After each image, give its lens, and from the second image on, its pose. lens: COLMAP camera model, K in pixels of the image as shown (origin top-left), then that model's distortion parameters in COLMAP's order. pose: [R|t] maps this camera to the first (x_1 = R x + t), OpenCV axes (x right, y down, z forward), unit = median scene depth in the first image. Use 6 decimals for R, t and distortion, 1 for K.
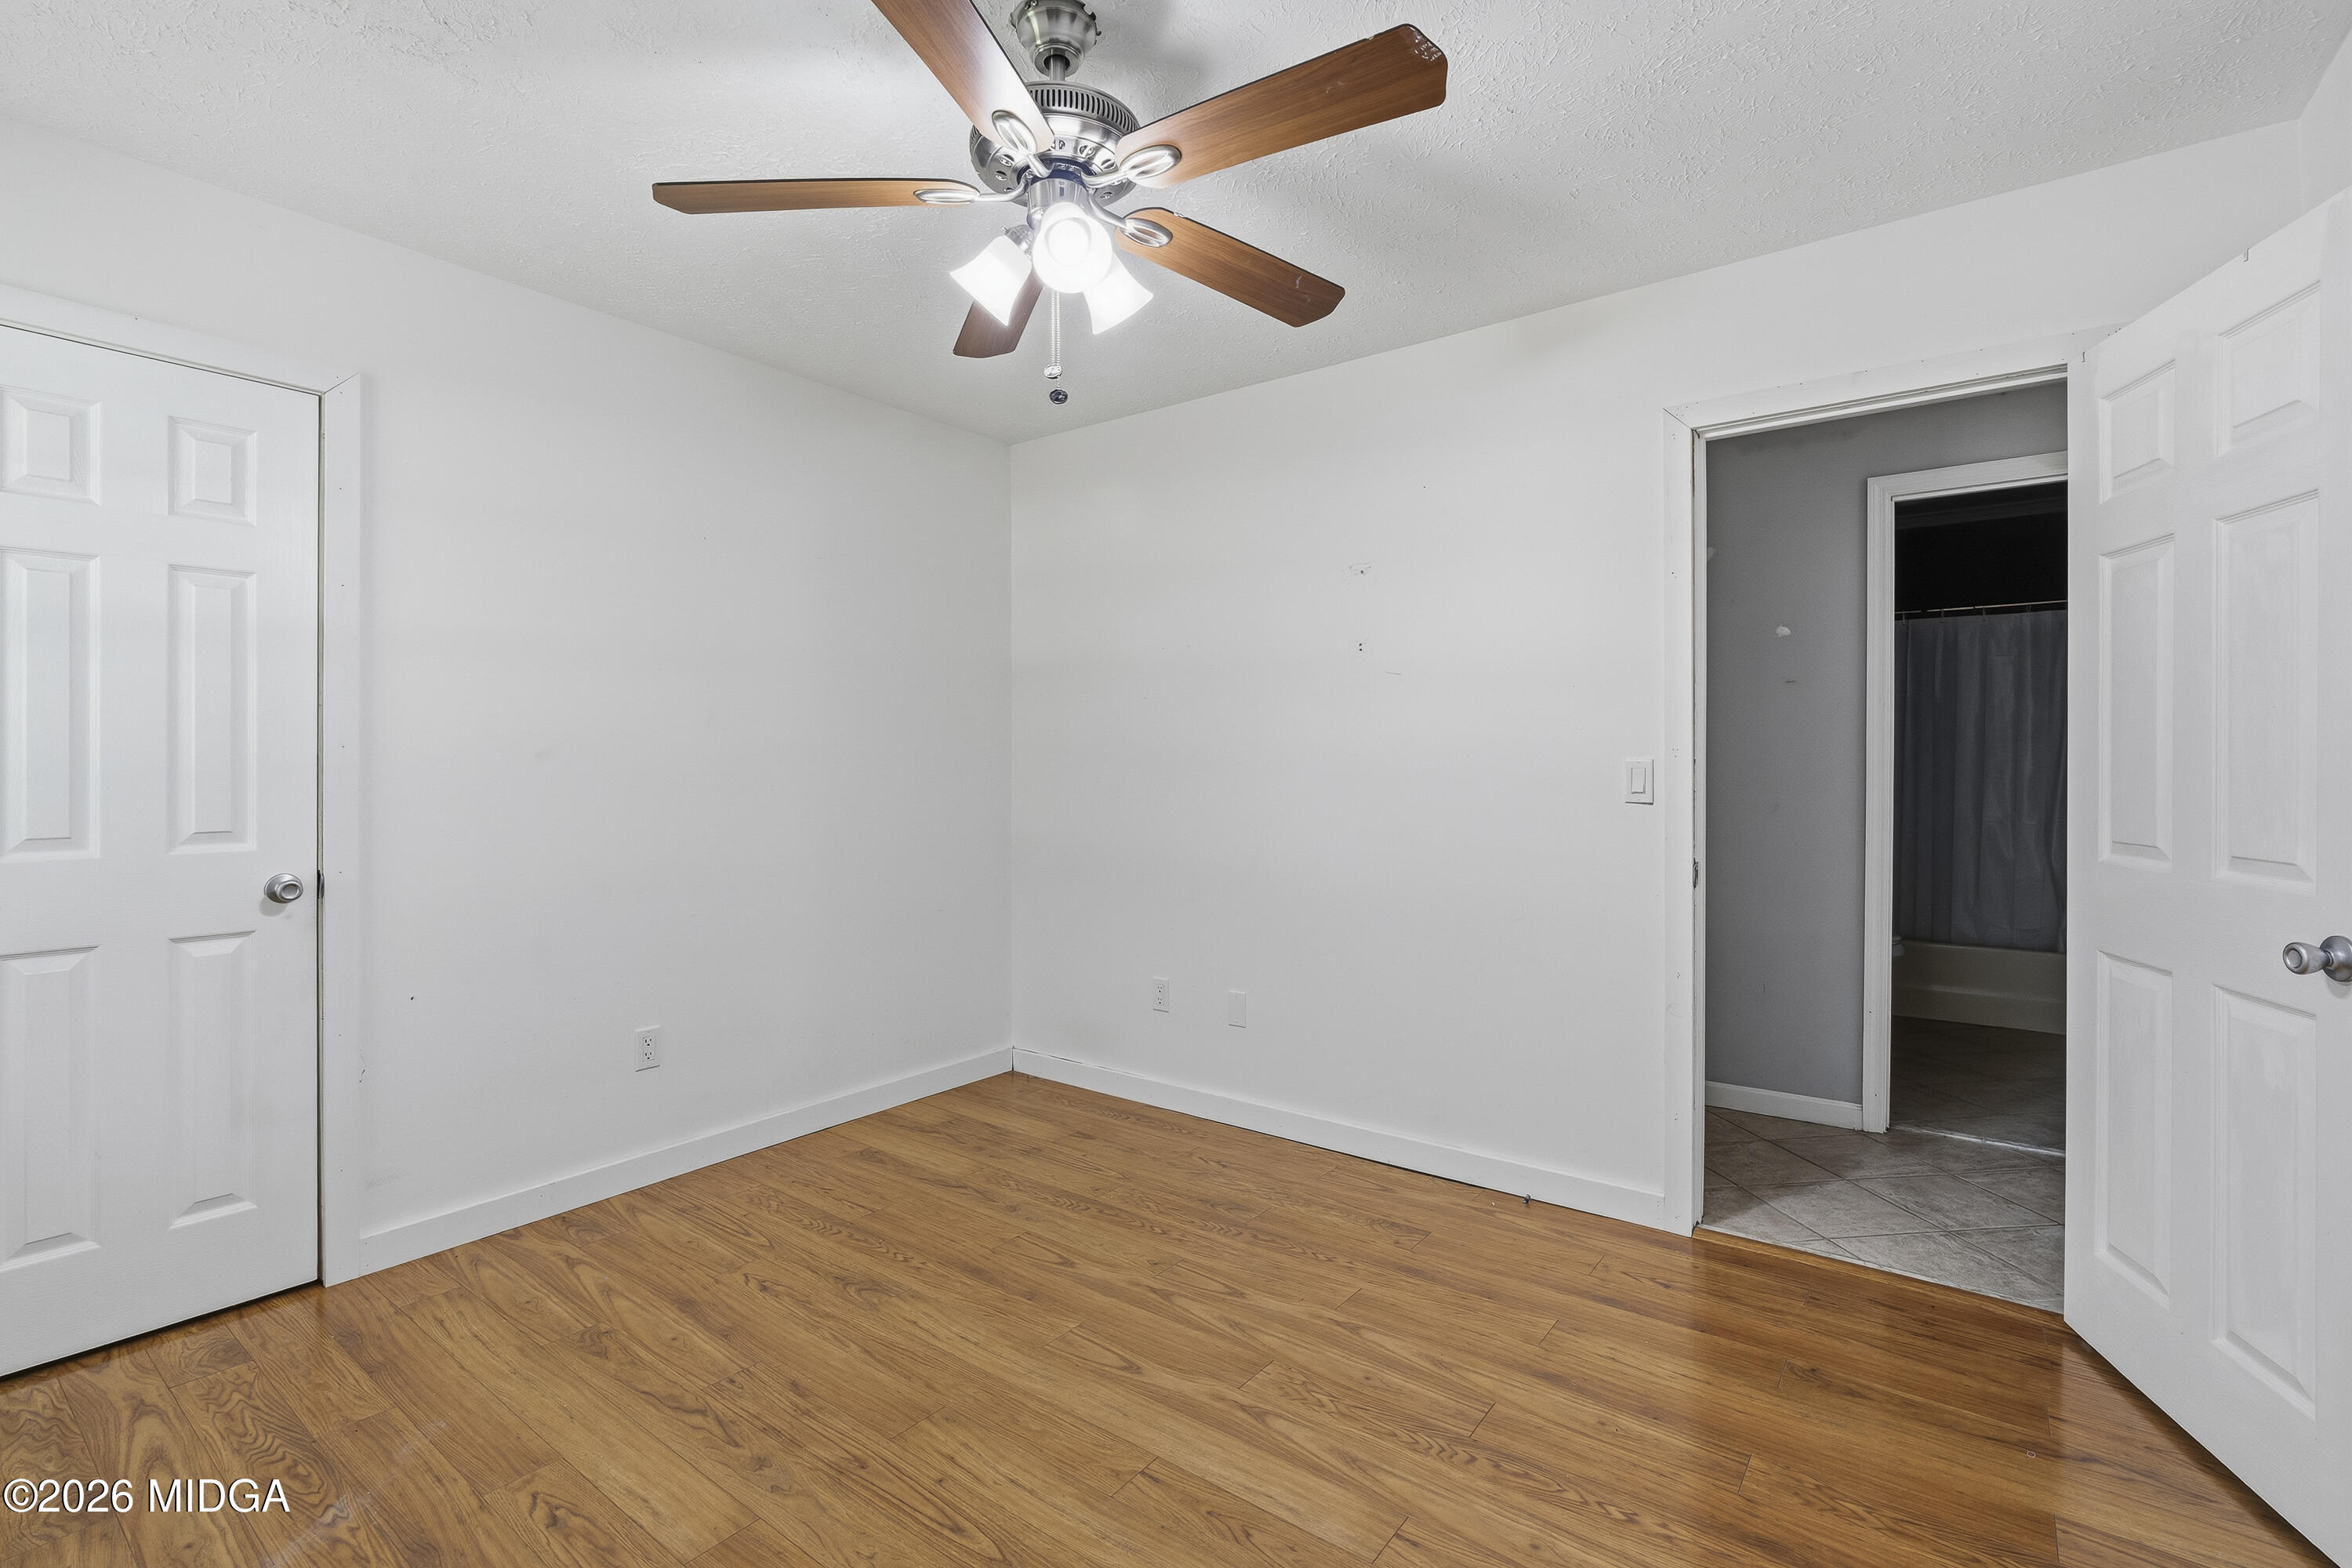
lens RADIAL K [[1063.5, 0, 1169.9], [0, 1063.5, 770.4], [0, 0, 1]] dist [-0.005132, 0.000835]
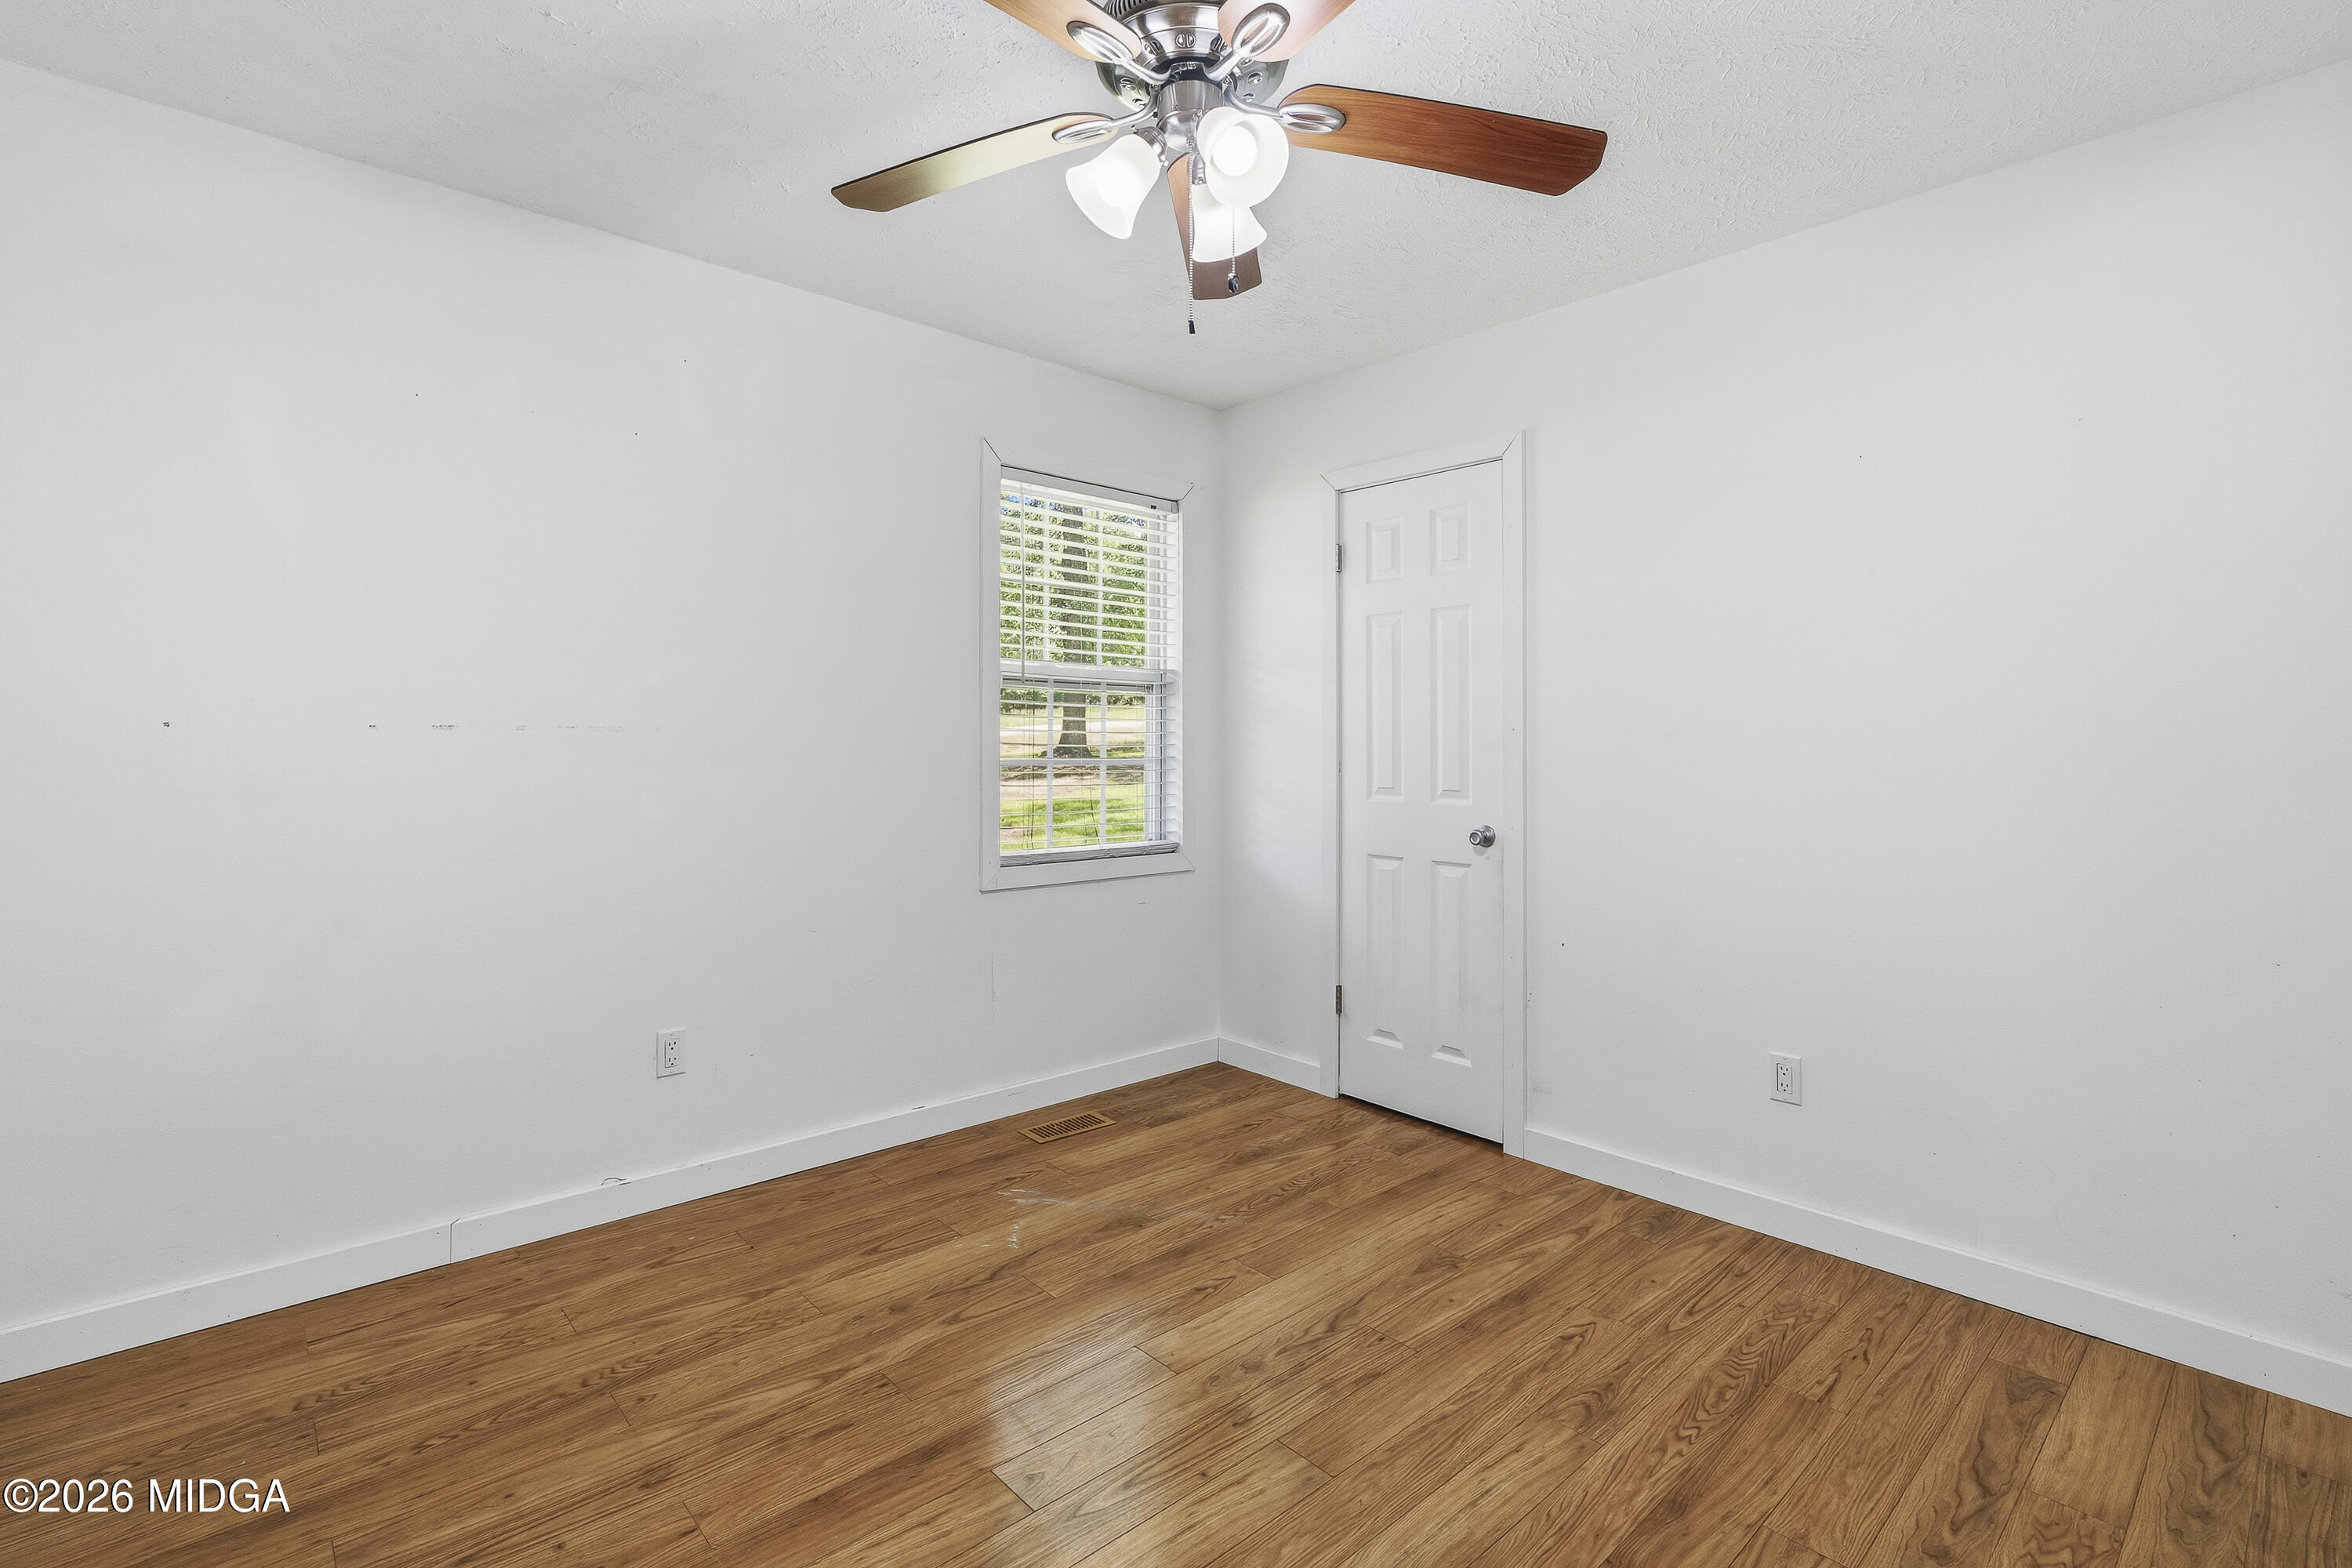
lens RADIAL K [[1082.4, 0, 1167.4], [0, 1082.4, 738.9], [0, 0, 1]] dist [-0.001820, 0.000193]
pose [[-0.189902, -0.006333, -0.981783, 0.577379], [-0.010375, 0.999936, -0.004443, -0.001235], [0.981748, 0.009343, -0.189955, 0.861945]]
